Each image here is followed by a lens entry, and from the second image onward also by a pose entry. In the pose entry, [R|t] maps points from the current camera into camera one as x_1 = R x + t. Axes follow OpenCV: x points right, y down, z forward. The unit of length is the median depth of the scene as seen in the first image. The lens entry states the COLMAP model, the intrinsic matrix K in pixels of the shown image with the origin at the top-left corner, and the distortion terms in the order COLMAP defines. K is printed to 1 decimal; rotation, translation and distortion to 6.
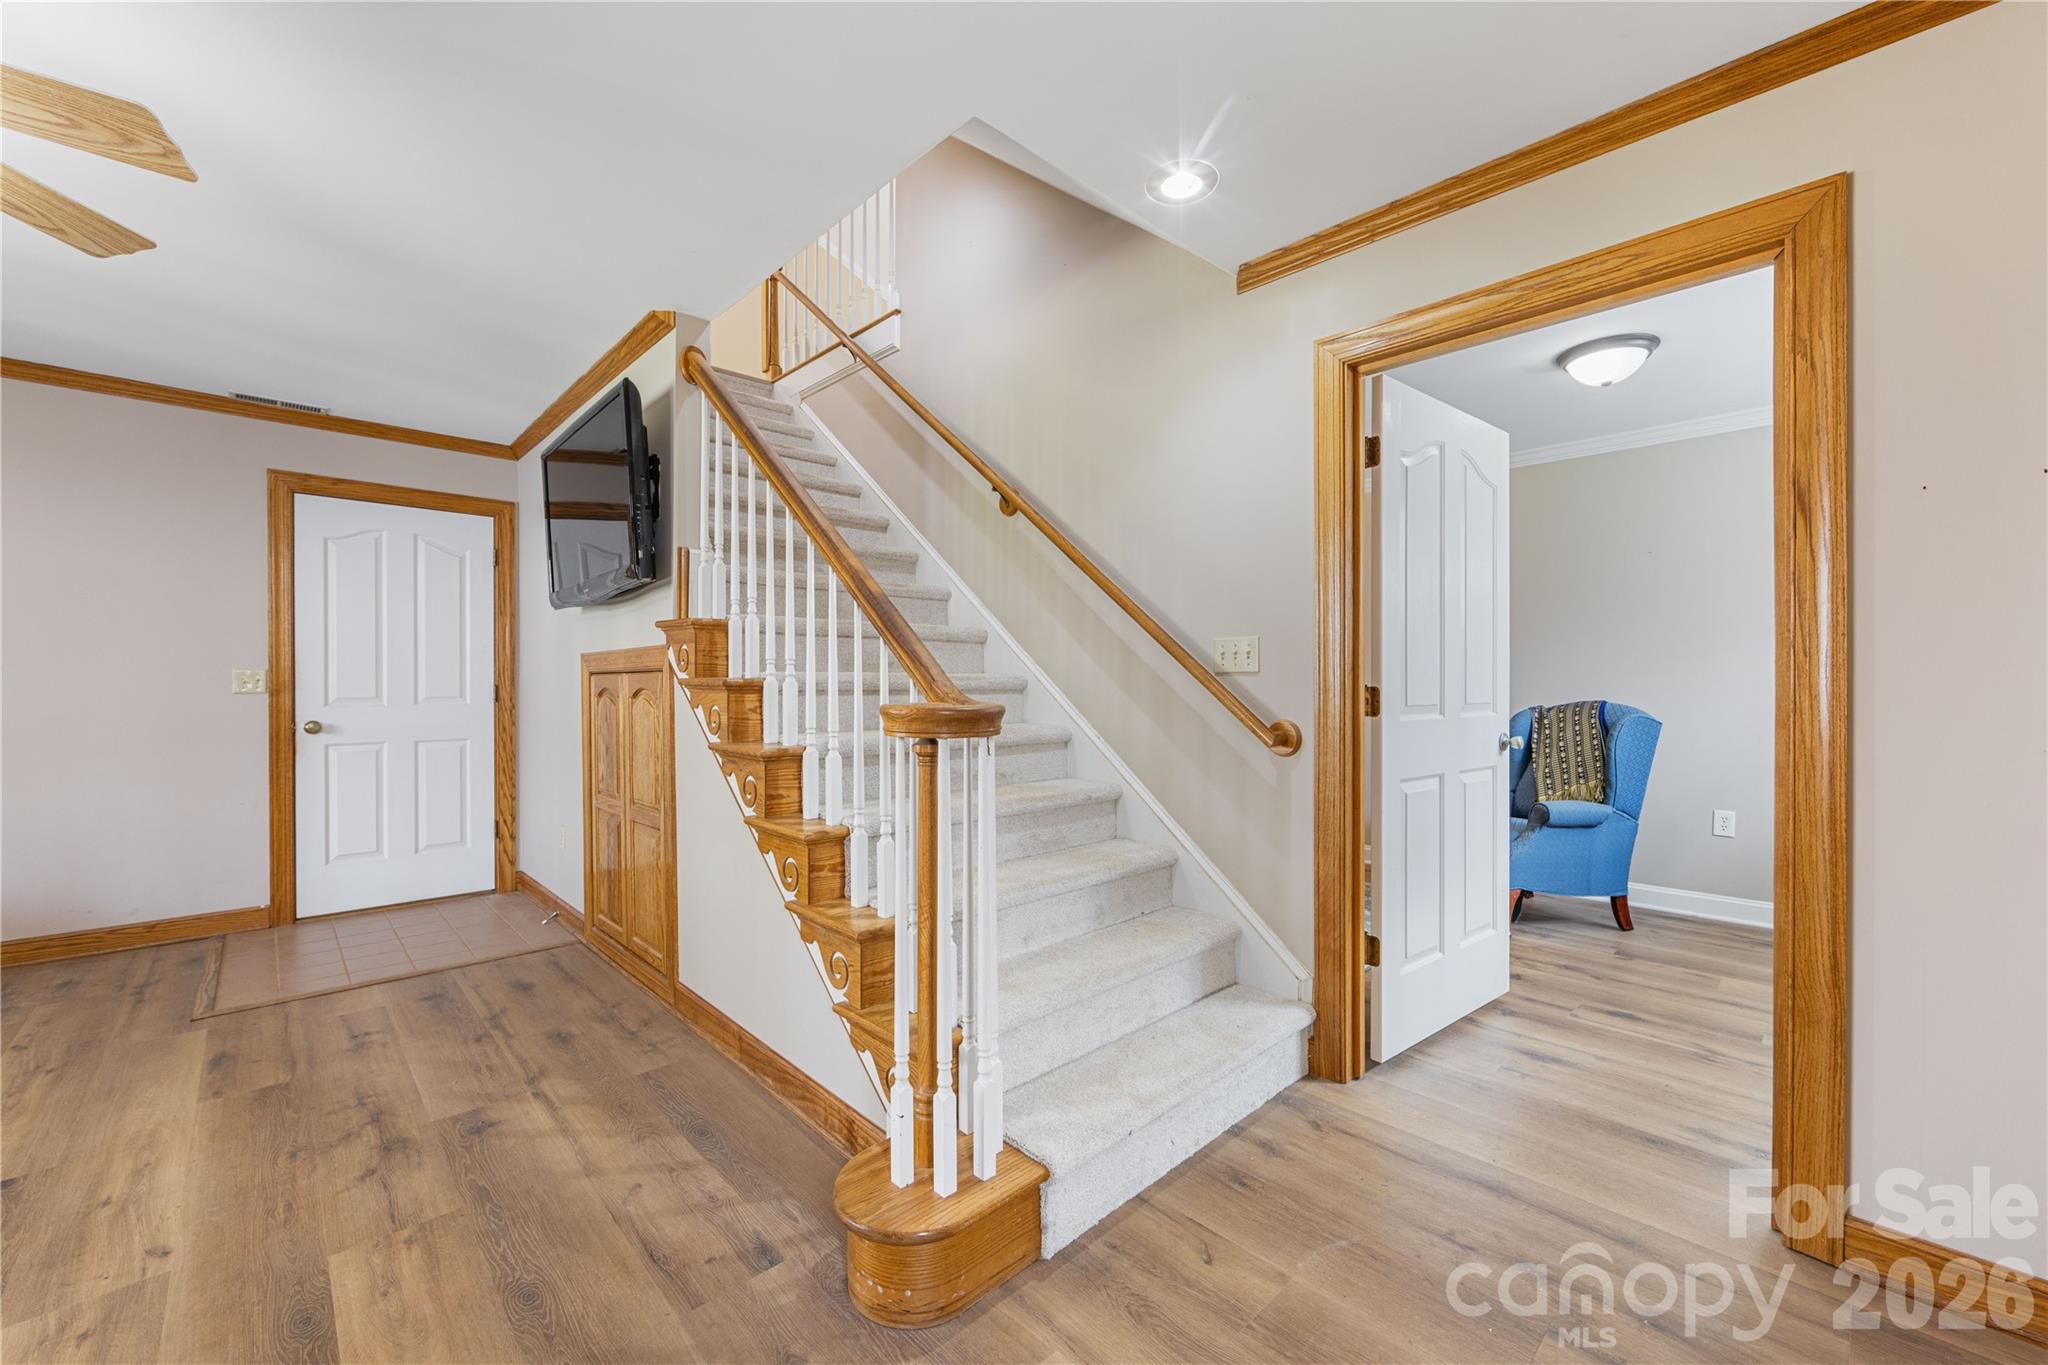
lens RADIAL K [[807.8, 0, 1020.2], [0, 807.8, 684.2], [0, 0, 1]] dist [-0.001519, -0.000101]
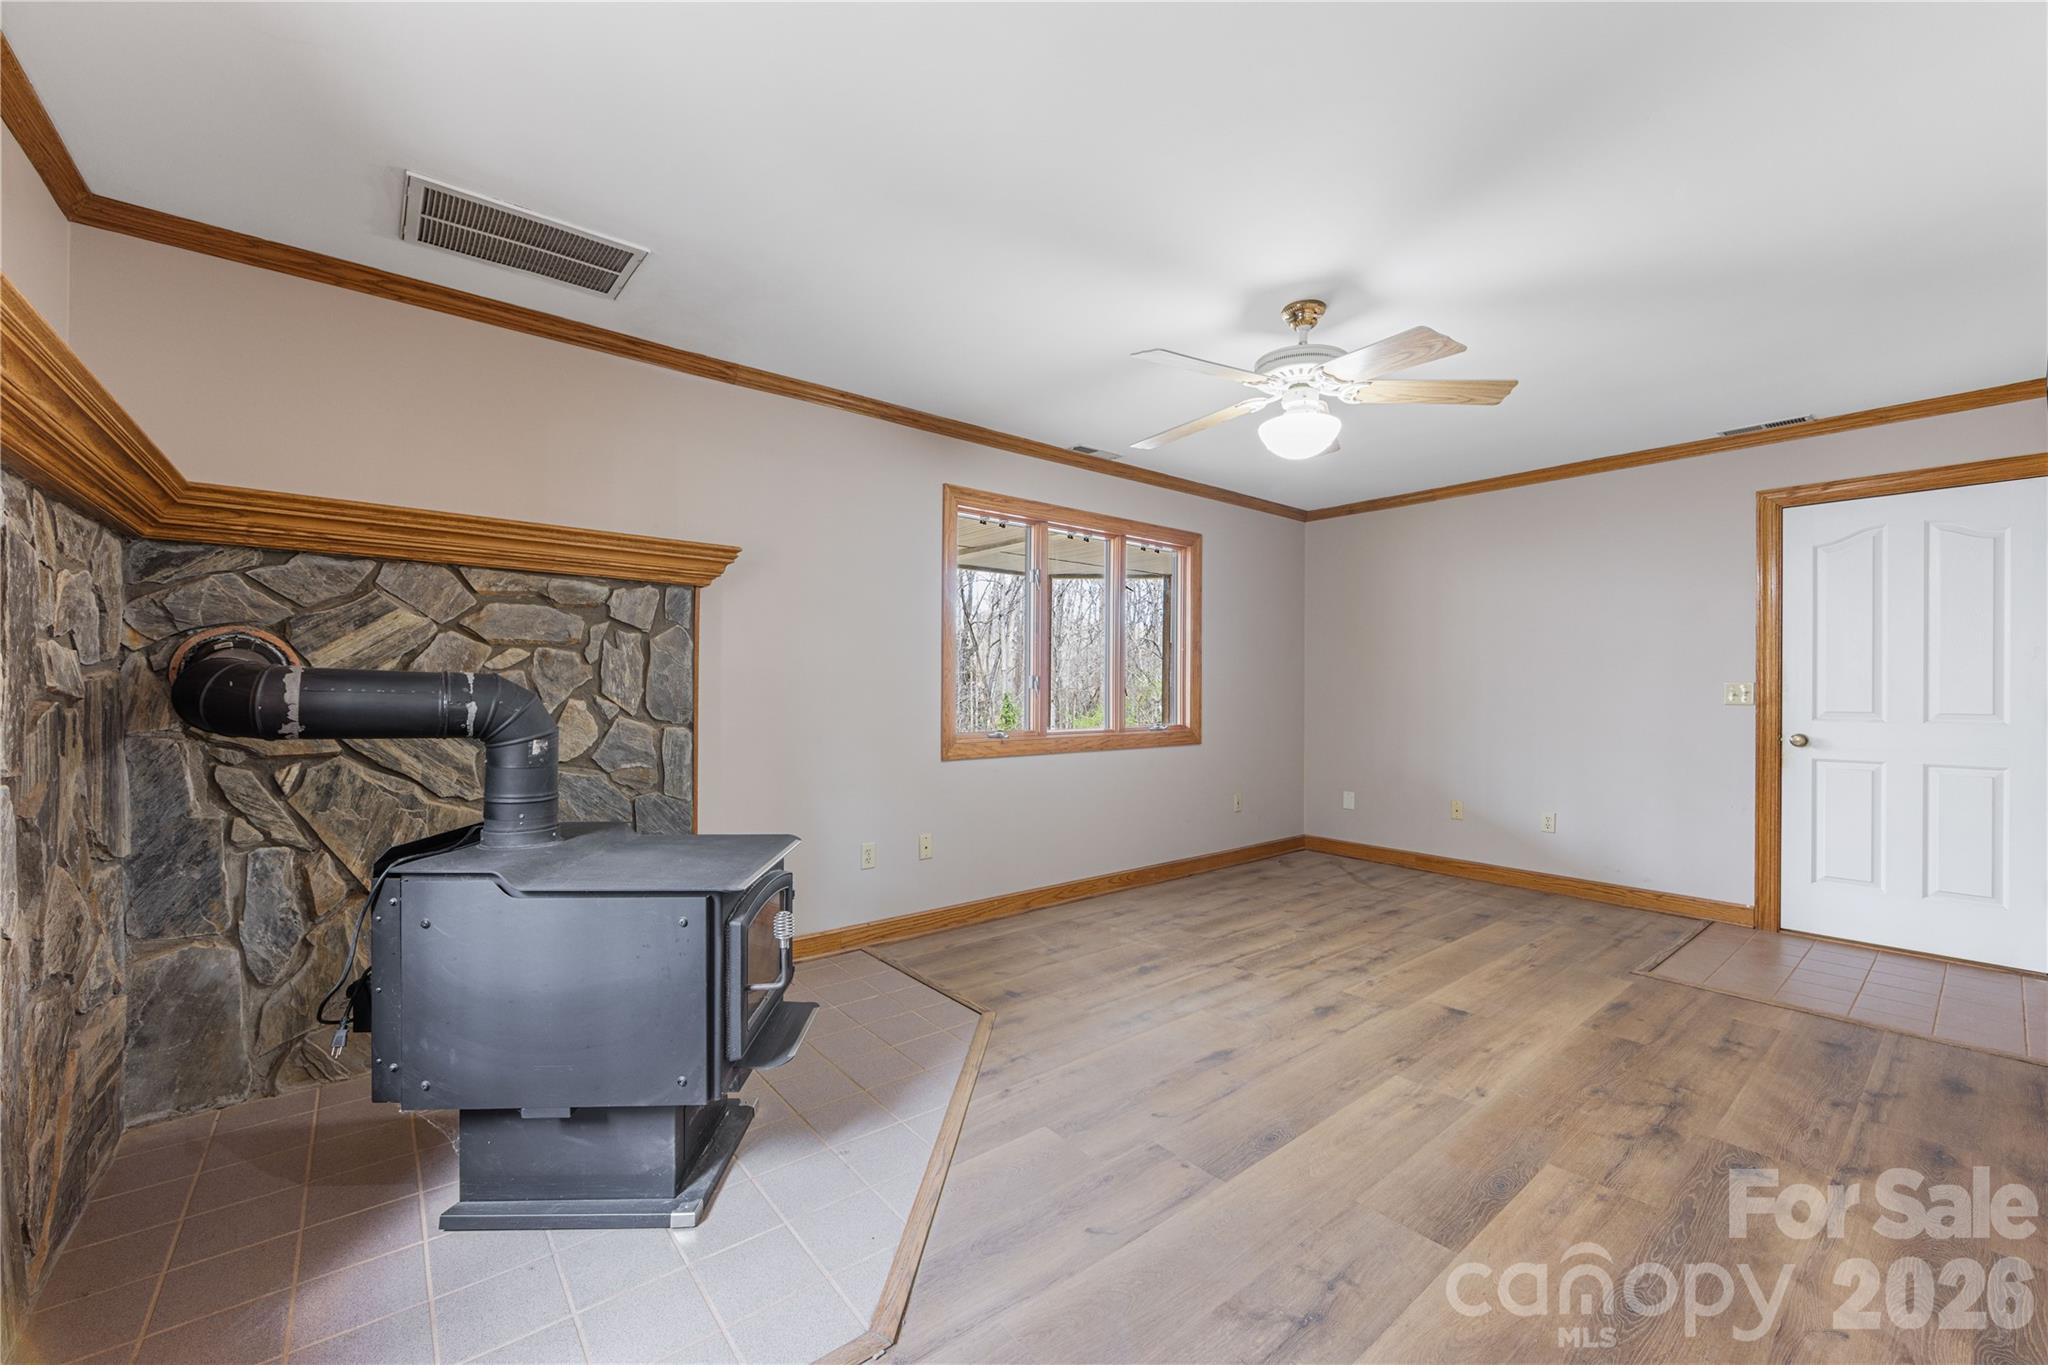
lens RADIAL K [[807.8, 0, 1024.6], [0, 807.8, 683.8], [0, 0, 1]] dist [-0.001519, -0.000101]
pose [[-0.062648, -0.004458, -0.998026, 0.234505], [-0.008468, 0.999956, -0.003935, -0.005603], [0.998000, 0.008205, -0.062683, 0.151910]]
